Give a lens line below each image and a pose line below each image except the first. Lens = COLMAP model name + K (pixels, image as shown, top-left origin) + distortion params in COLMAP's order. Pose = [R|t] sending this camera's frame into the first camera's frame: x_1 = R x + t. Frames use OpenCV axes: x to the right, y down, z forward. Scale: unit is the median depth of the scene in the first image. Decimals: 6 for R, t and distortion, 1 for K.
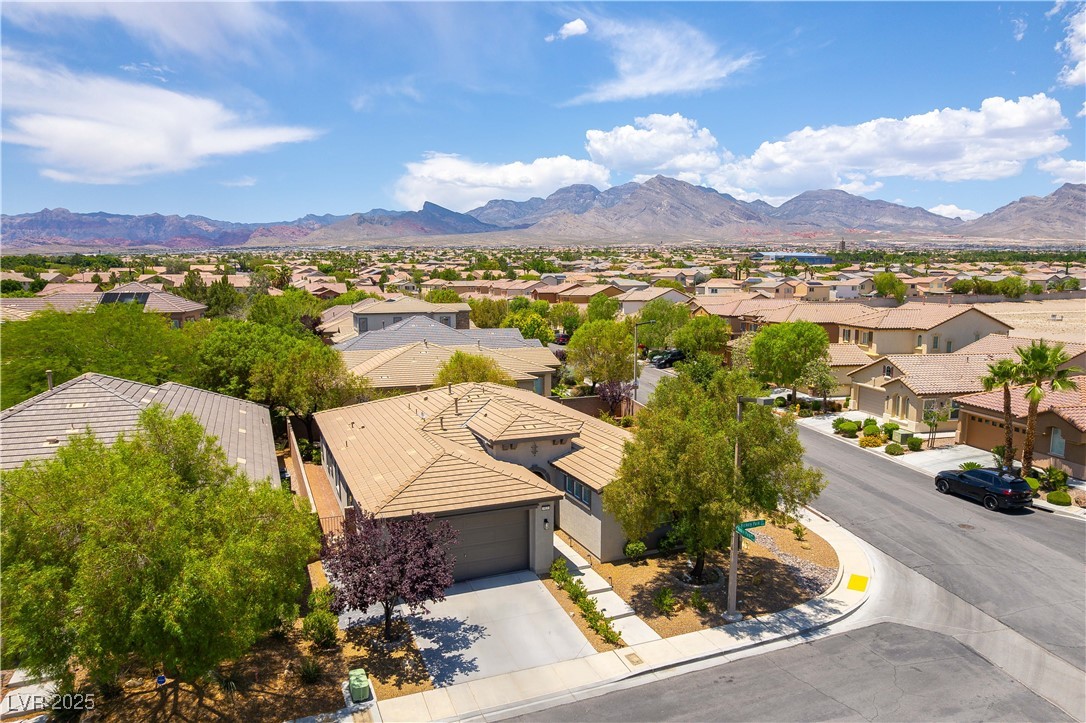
lens RADIAL K [[722.5, 0, 543.0], [0, 722.5, 361.5], [0, 0, 1]] dist [-0.070104, 0.062996]
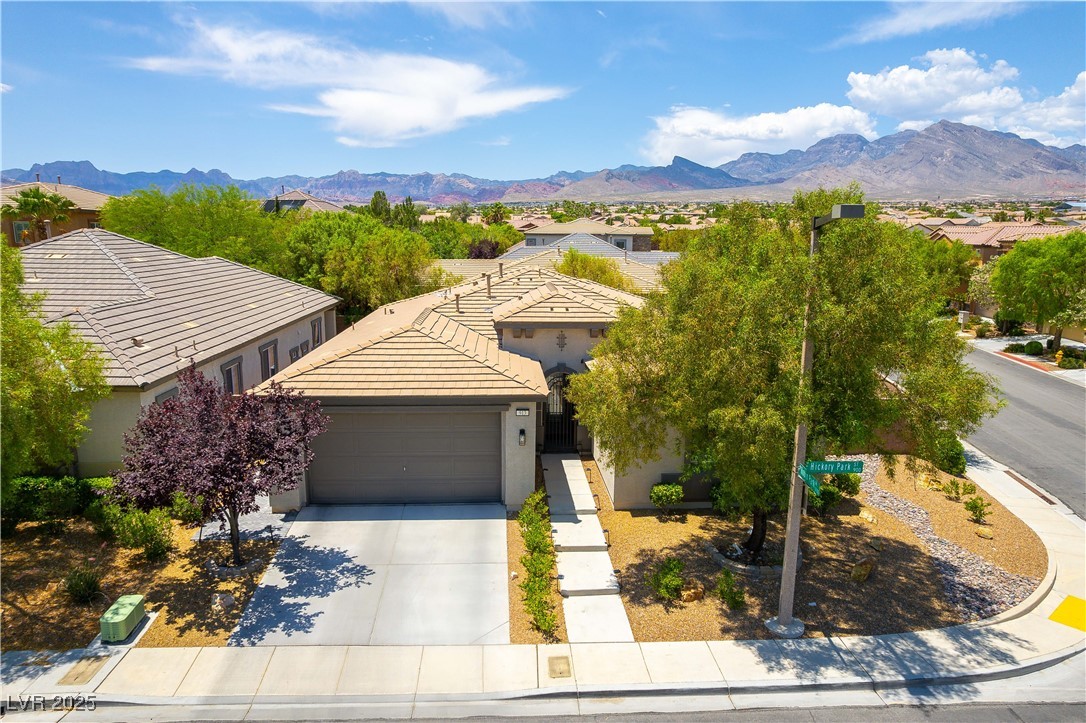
lens RADIAL K [[722.5, 0, 543.0], [0, 722.5, 361.5], [0, 0, 1]] dist [-0.070104, 0.062996]
pose [[0.941203, 0.068873, -0.330746, 0.227617], [-0.051415, 0.996797, 0.061255, 0.111168], [0.333905, -0.040648, 0.941730, 0.373296]]
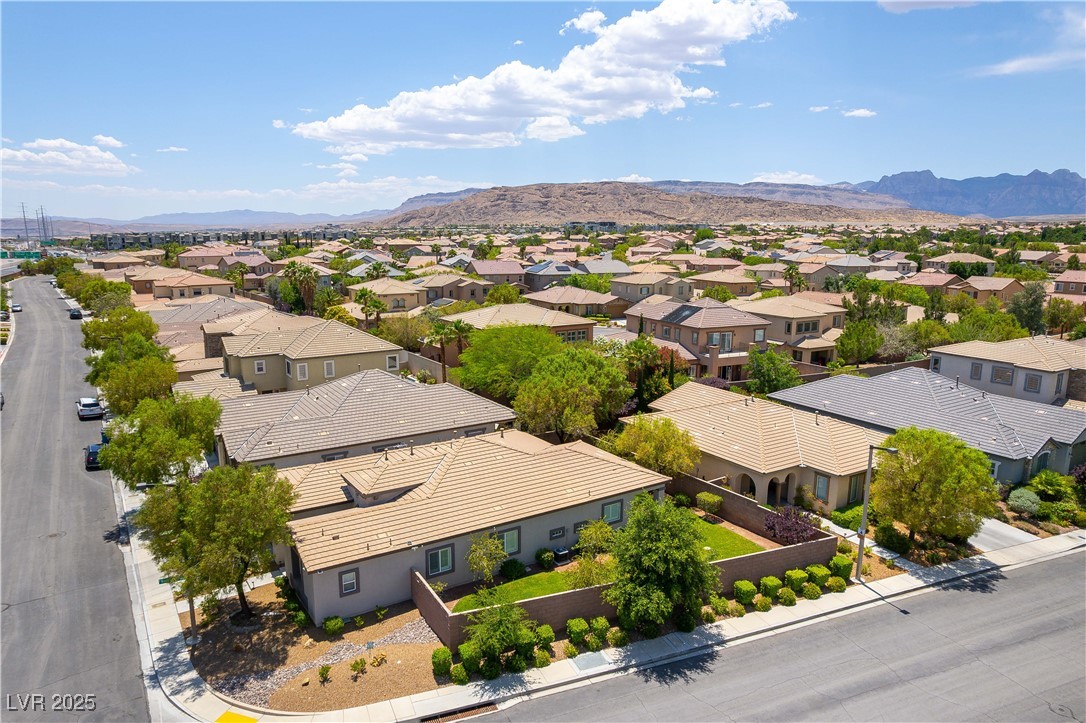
lens RADIAL K [[722.5, 0, 543.0], [0, 722.5, 361.5], [0, 0, 1]] dist [-0.070104, 0.062996]
pose [[0.180020, 0.175017, -0.967968, 1.354215], [-0.142788, 0.978271, 0.150325, -0.367736], [0.973244, 0.111152, 0.201098, 1.153679]]
